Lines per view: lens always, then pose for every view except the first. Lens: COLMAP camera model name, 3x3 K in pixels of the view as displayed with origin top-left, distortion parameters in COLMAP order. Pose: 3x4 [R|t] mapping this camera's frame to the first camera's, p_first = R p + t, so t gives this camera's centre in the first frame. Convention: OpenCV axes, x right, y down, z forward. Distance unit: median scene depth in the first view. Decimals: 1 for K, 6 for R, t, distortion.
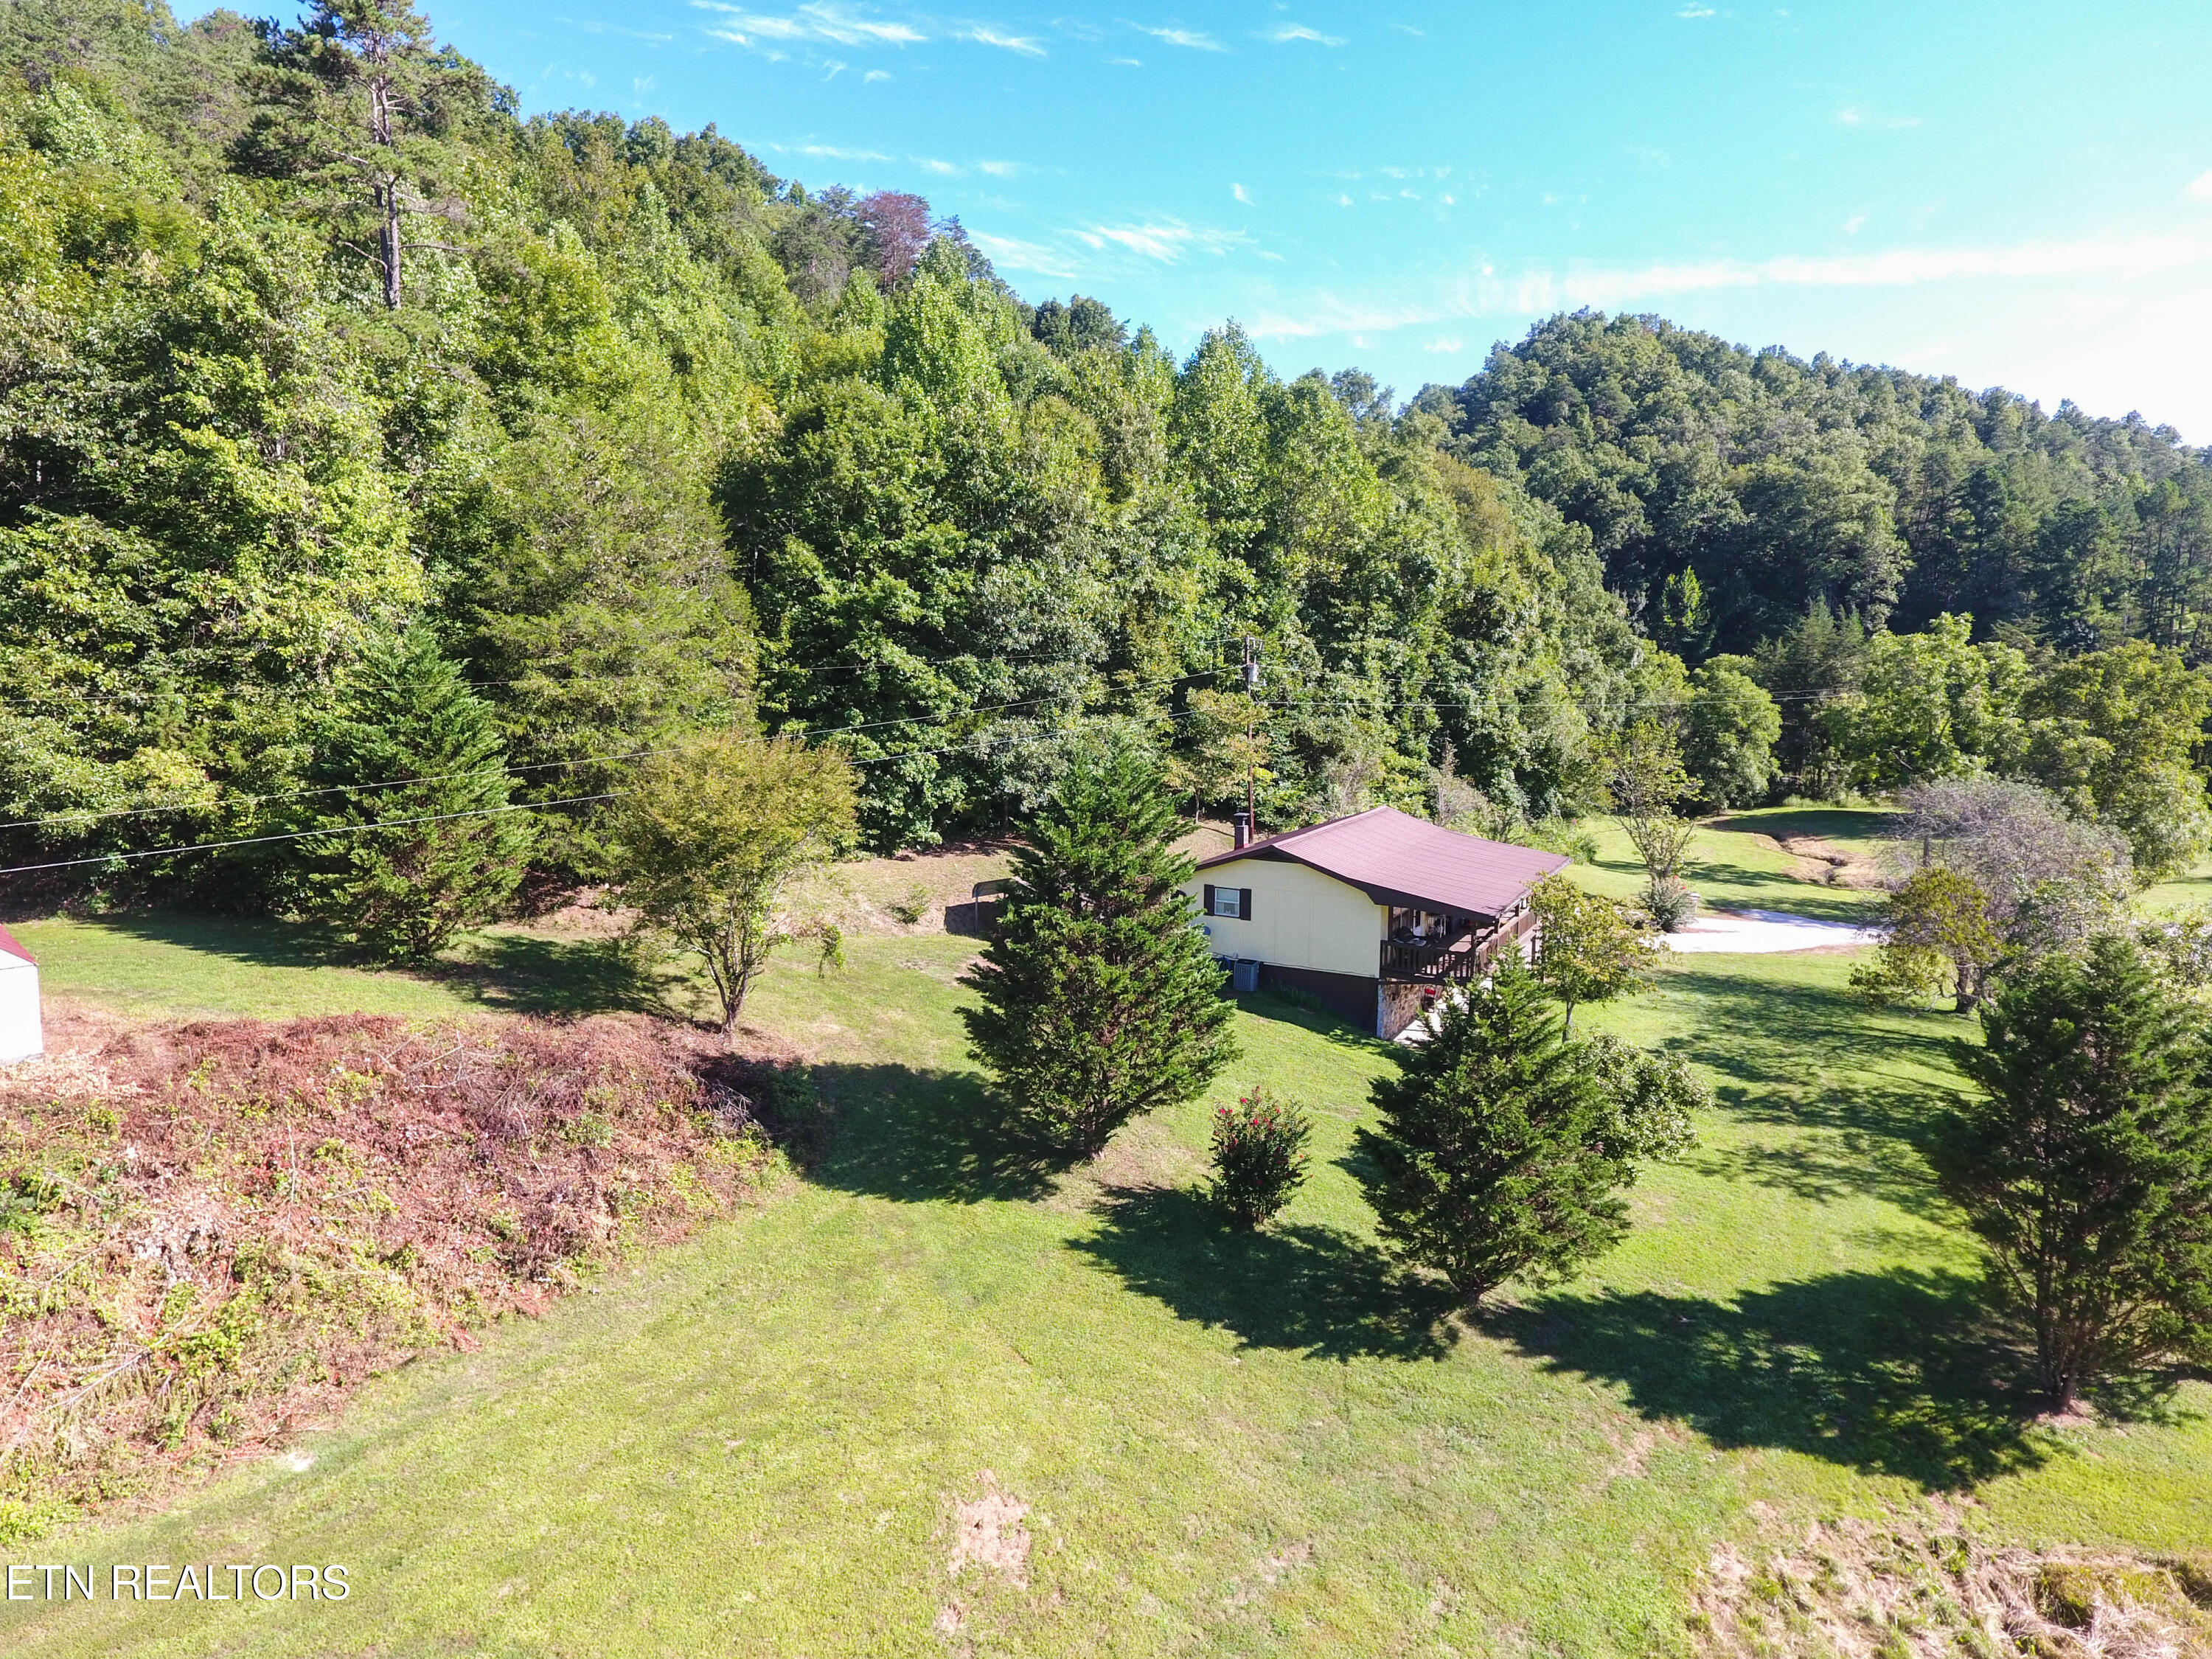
lens RADIAL K [[1297.7, 0, 1095.1], [0, 1297.7, 806.2], [0, 0, 1]] dist [-0.004377, 0.000315]
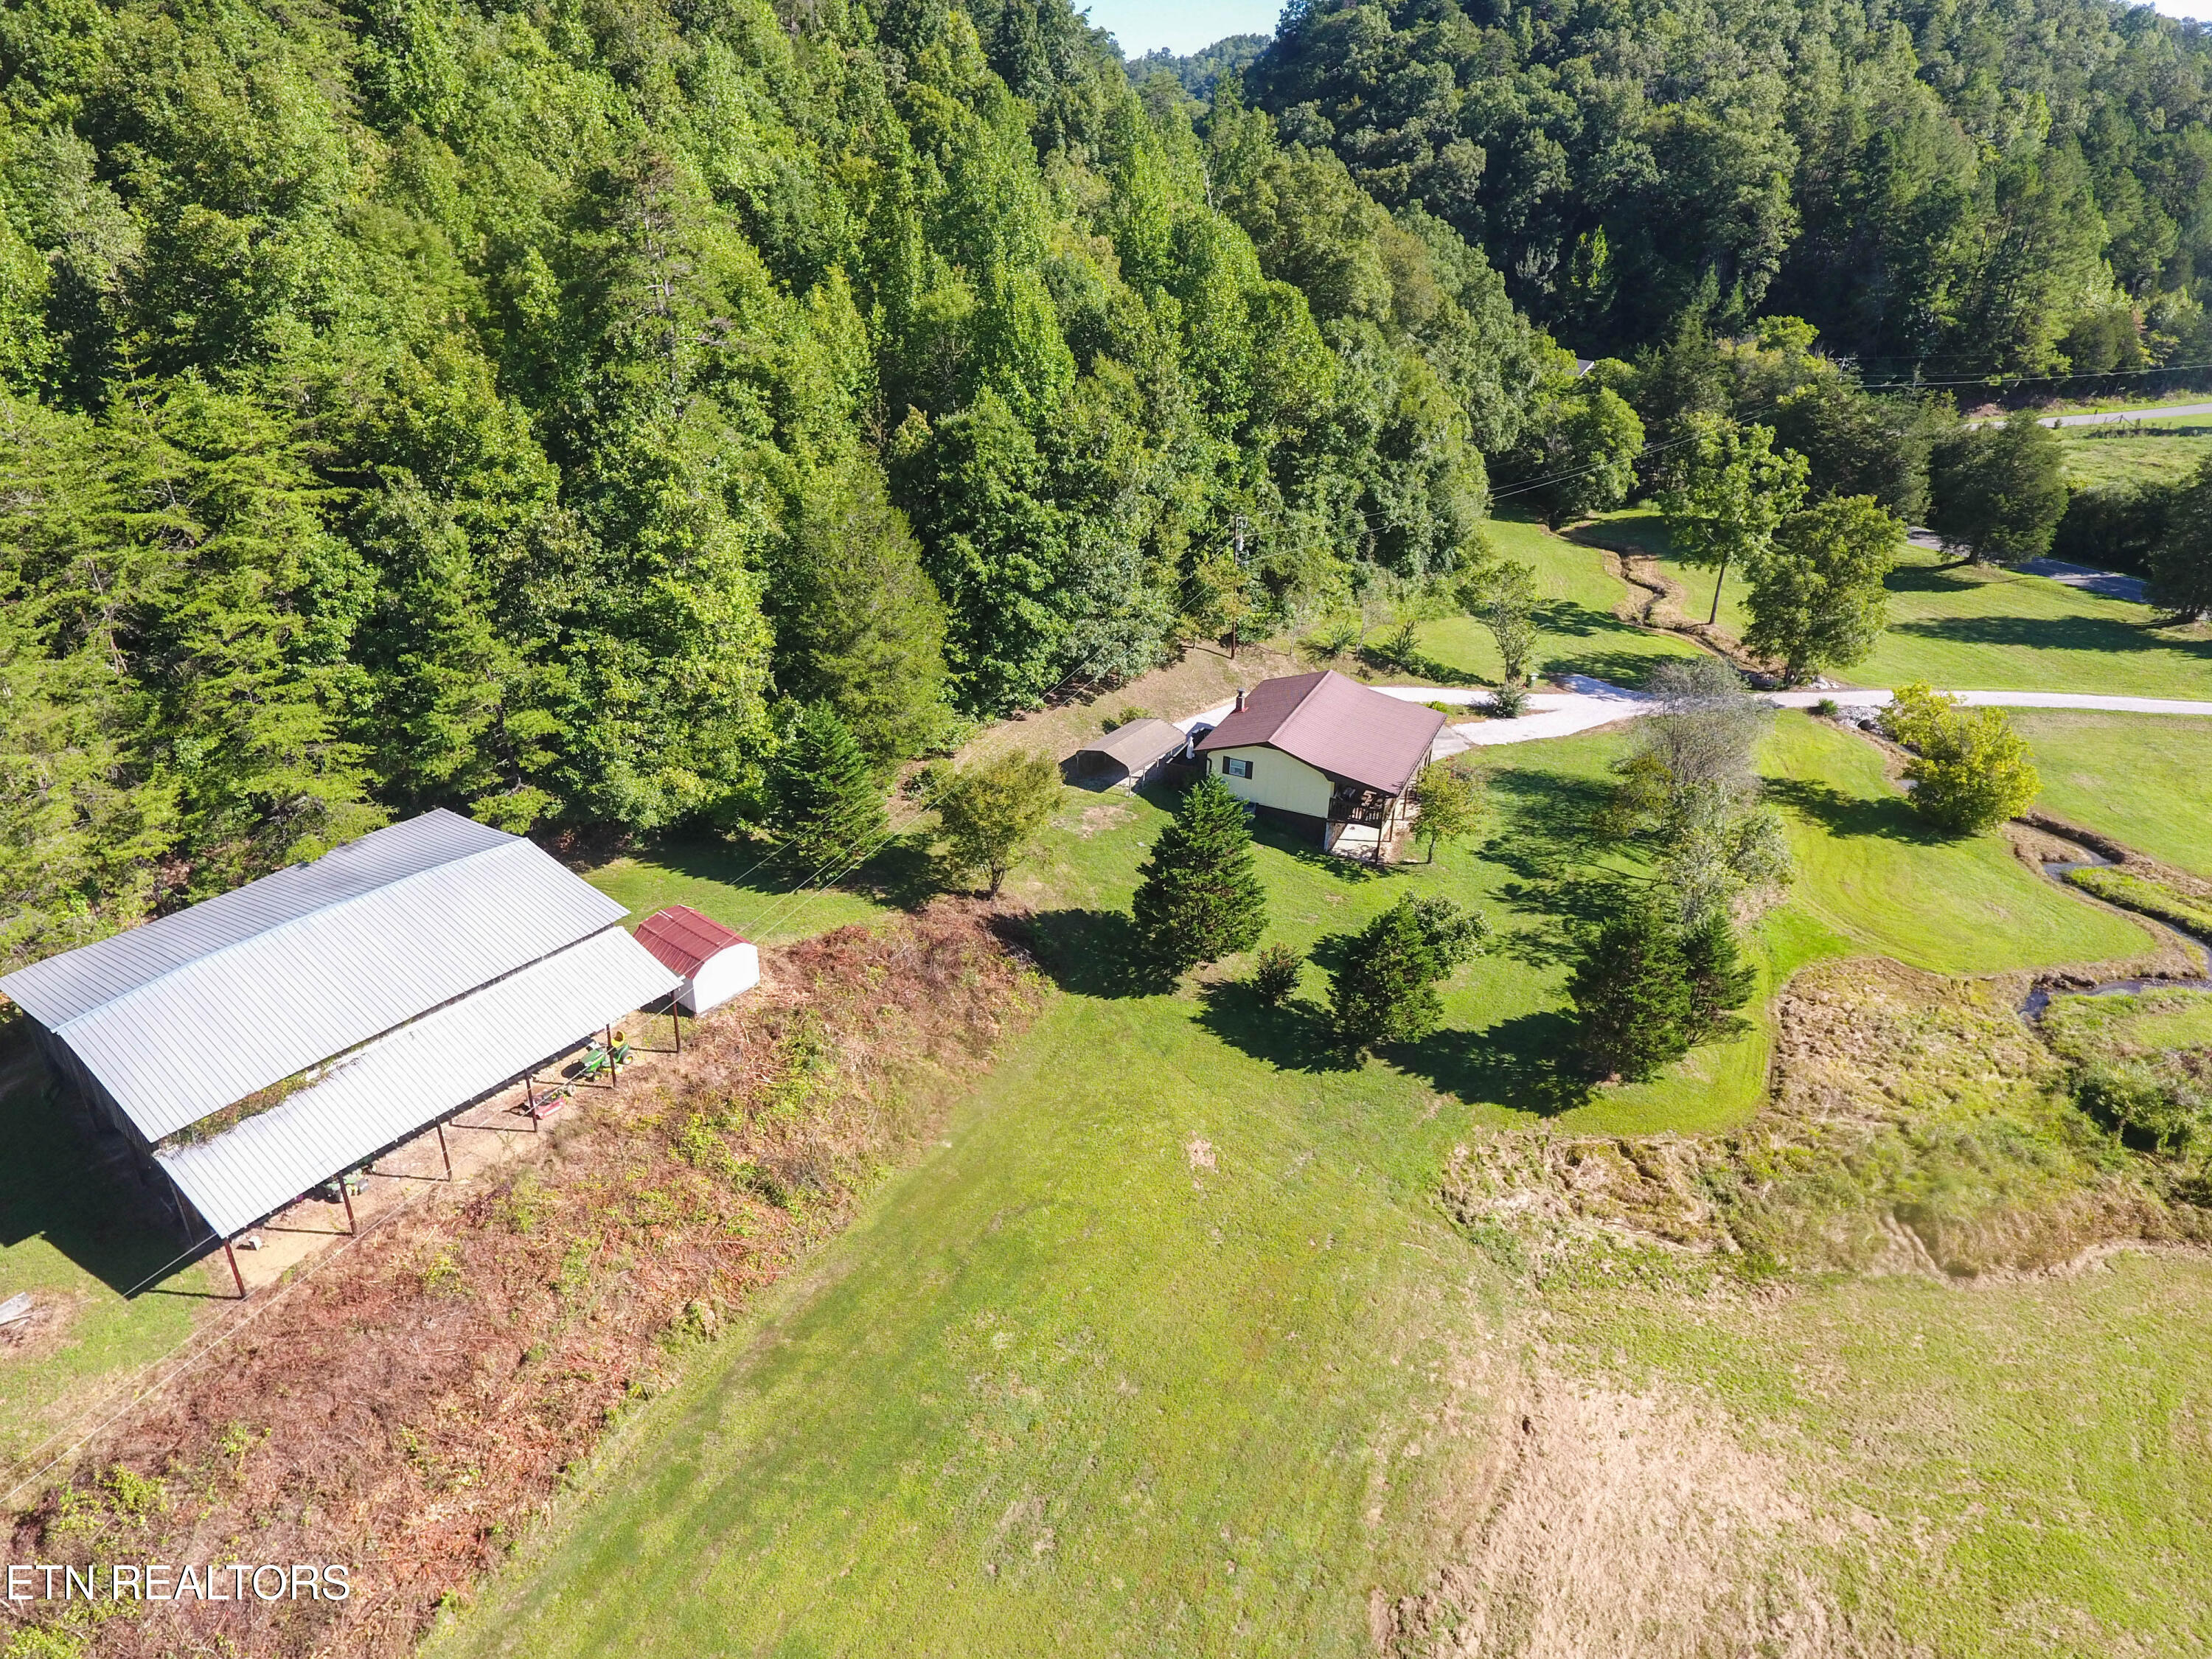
lens RADIAL K [[1297.7, 0, 1096.9], [0, 1297.7, 807.6], [0, 0, 1]] dist [-0.004377, 0.000315]
pose [[0.996757, -0.025981, 0.076155, -0.261108], [-0.002027, 0.938031, 0.346546, -0.579379], [-0.080439, -0.345577, 0.934936, -0.698150]]
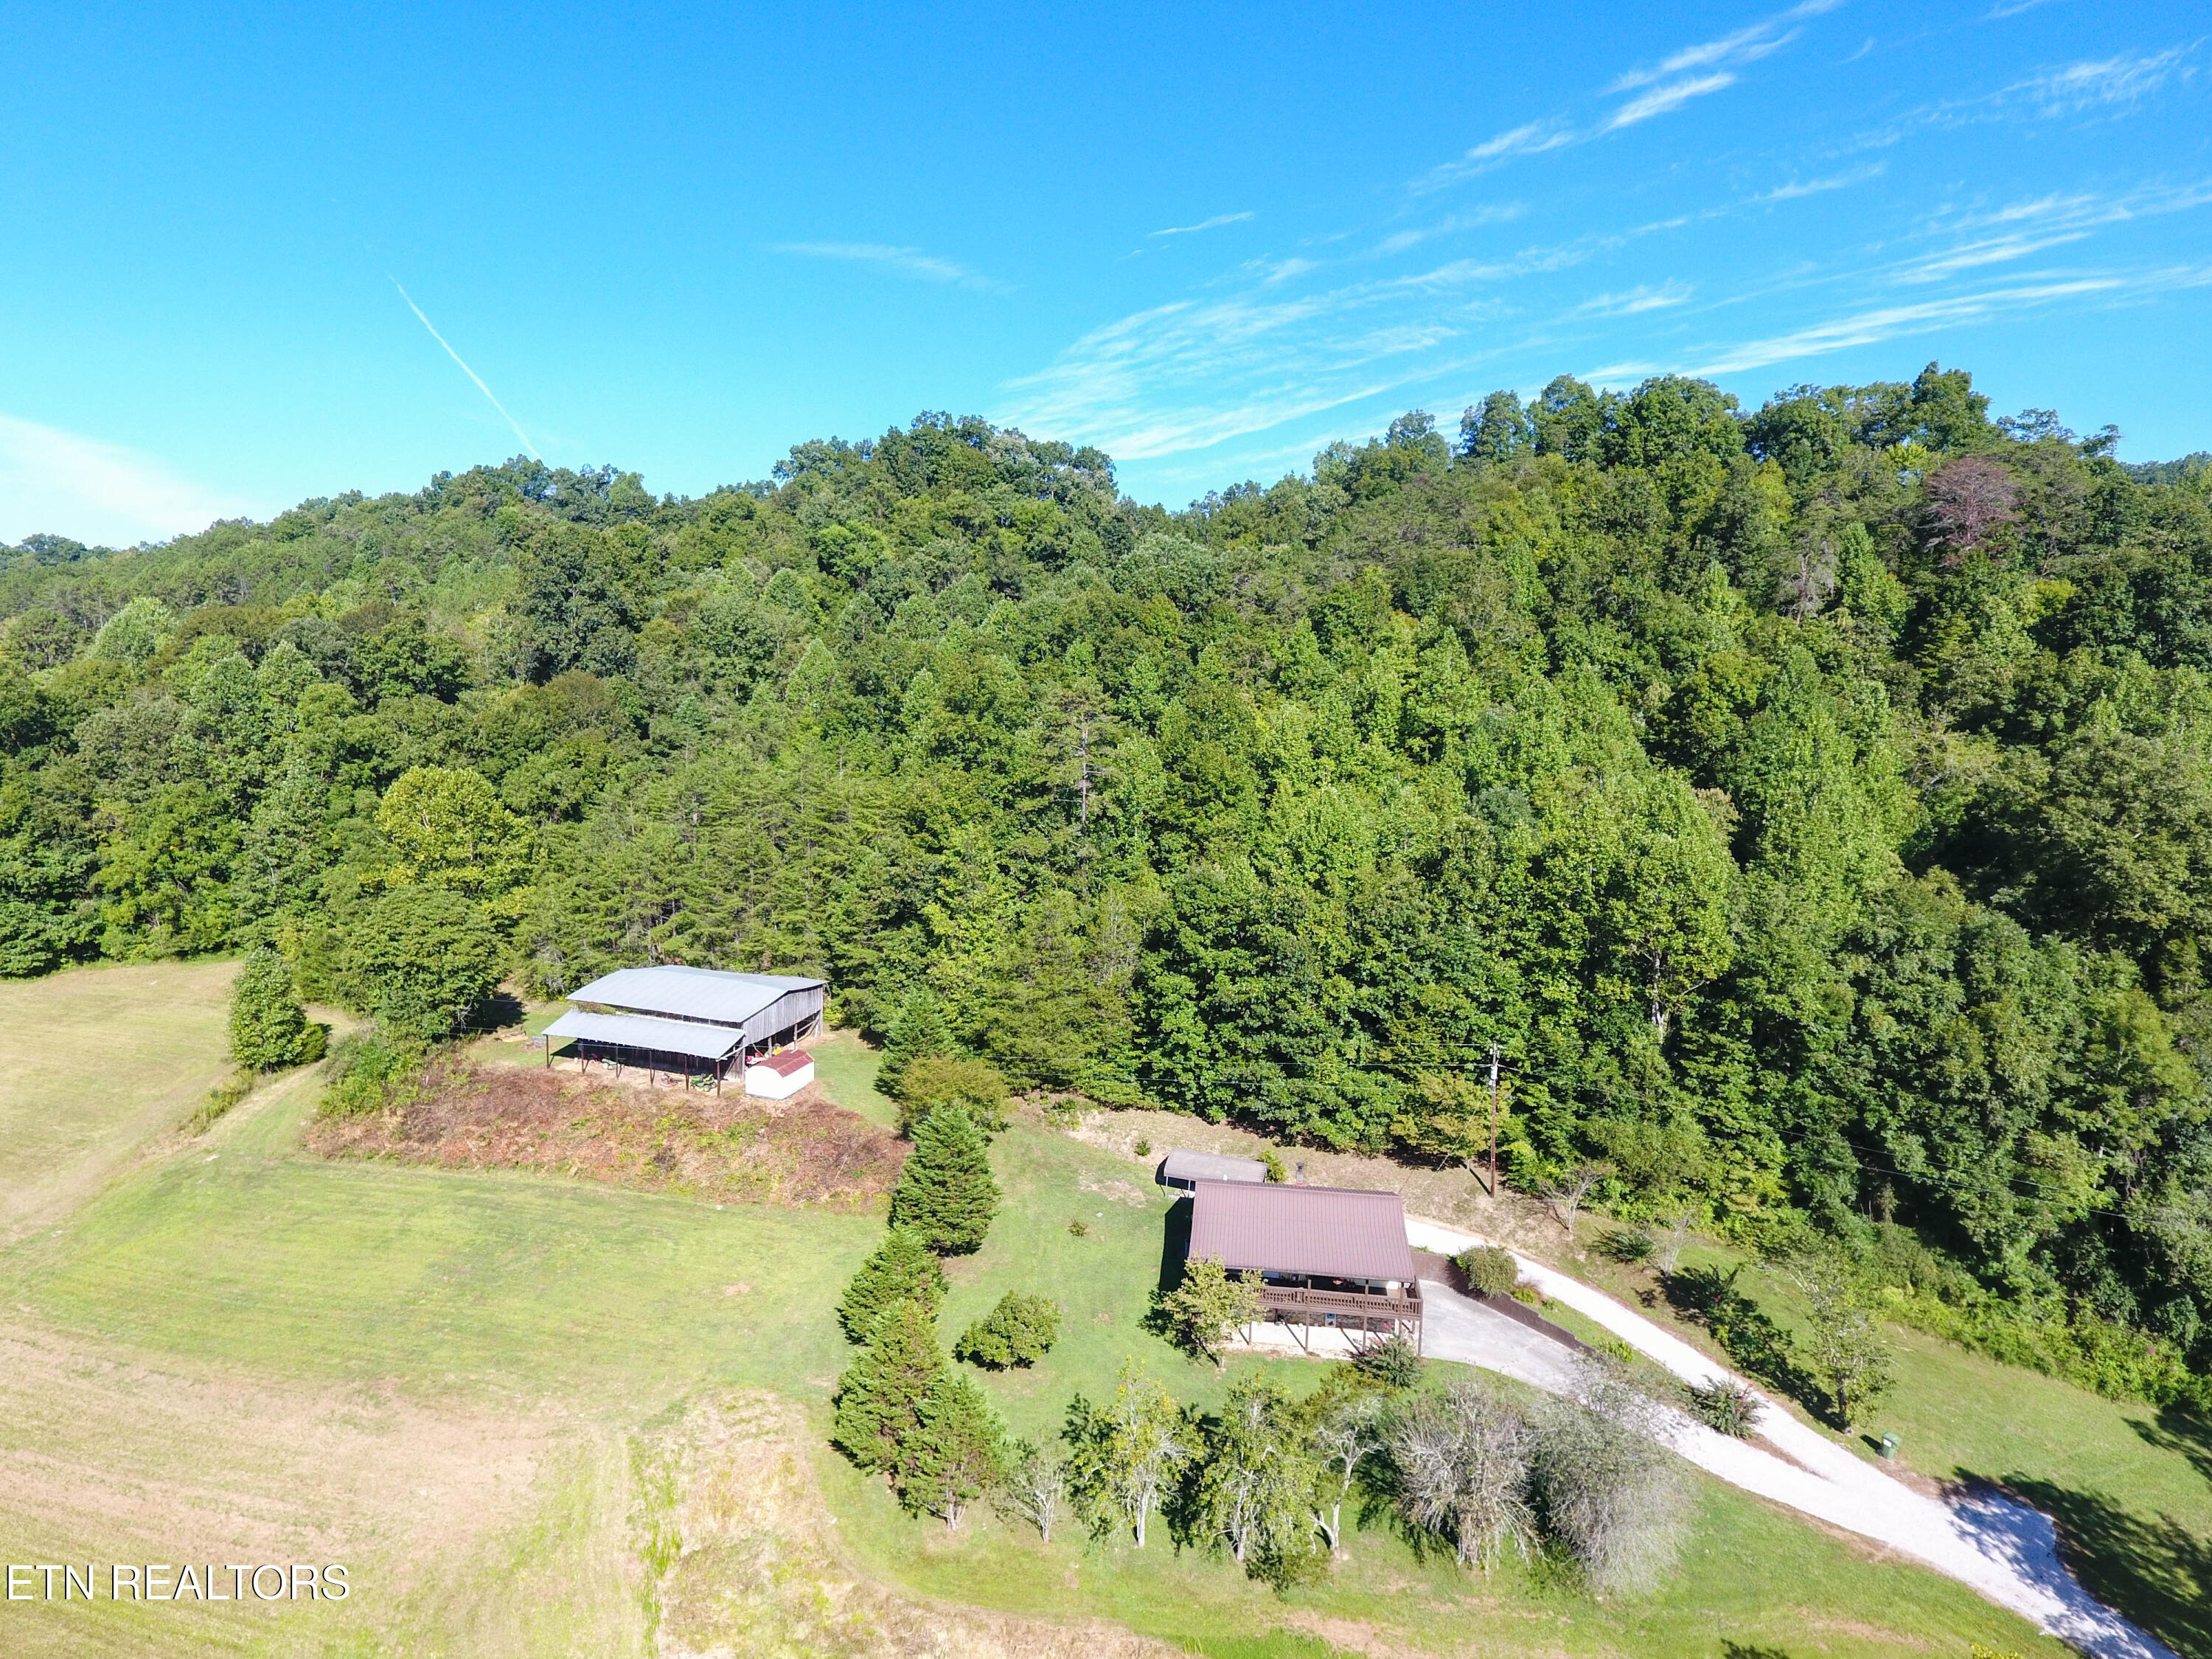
lens RADIAL K [[1297.7, 0, 1101.1], [0, 1297.7, 810.6], [0, 0, 1]] dist [-0.004377, 0.000315]
pose [[0.389947, 0.105260, -0.914802, 2.087877], [-0.139561, 0.988725, 0.054276, -0.695578], [0.910200, 0.106506, 0.400240, 0.130537]]
